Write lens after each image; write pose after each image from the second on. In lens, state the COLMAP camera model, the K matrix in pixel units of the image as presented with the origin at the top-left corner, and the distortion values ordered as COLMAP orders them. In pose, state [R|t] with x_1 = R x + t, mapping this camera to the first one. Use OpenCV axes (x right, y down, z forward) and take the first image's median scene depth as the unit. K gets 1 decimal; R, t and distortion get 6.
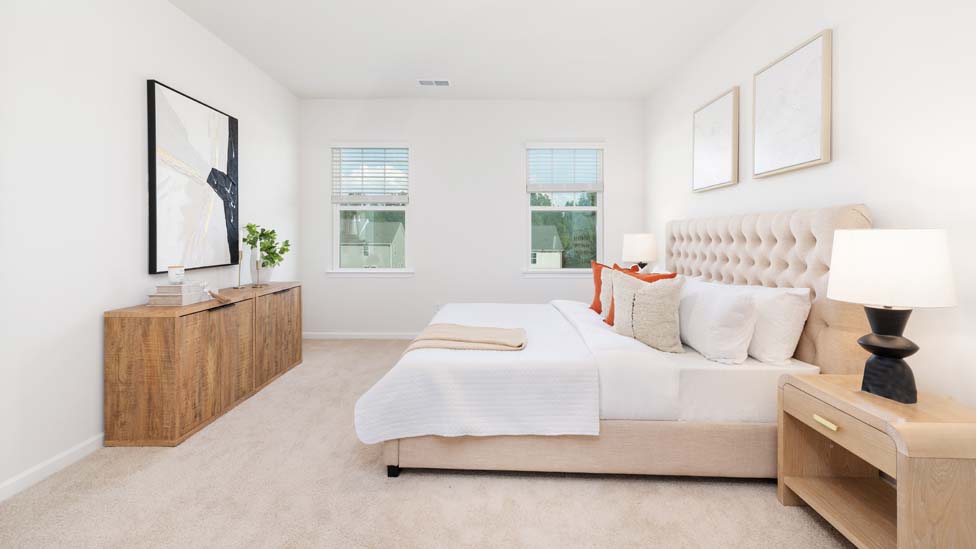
lens RADIAL K [[424.9, 0, 485.6], [0, 424.9, 227.2], [0, 0, 1]] dist [-0.001610, -0.000263]
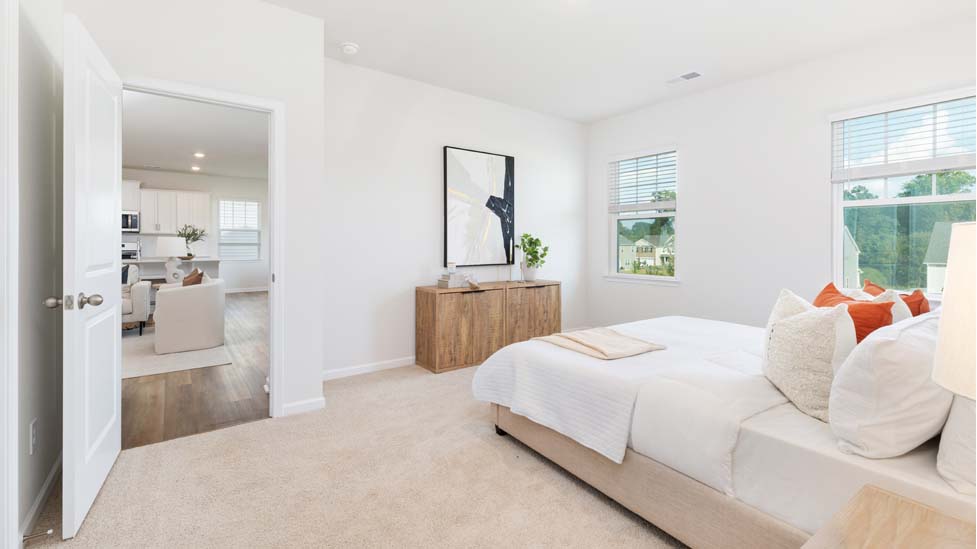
lens RADIAL K [[424.9, 0, 485.6], [0, 424.9, 227.2], [0, 0, 1]] dist [-0.001610, -0.000263]
pose [[0.594160, -0.031891, -0.803715, 0.490440], [0.018191, 0.999491, -0.026211, 0.003799], [0.804141, 0.000953, 0.594437, 0.135300]]
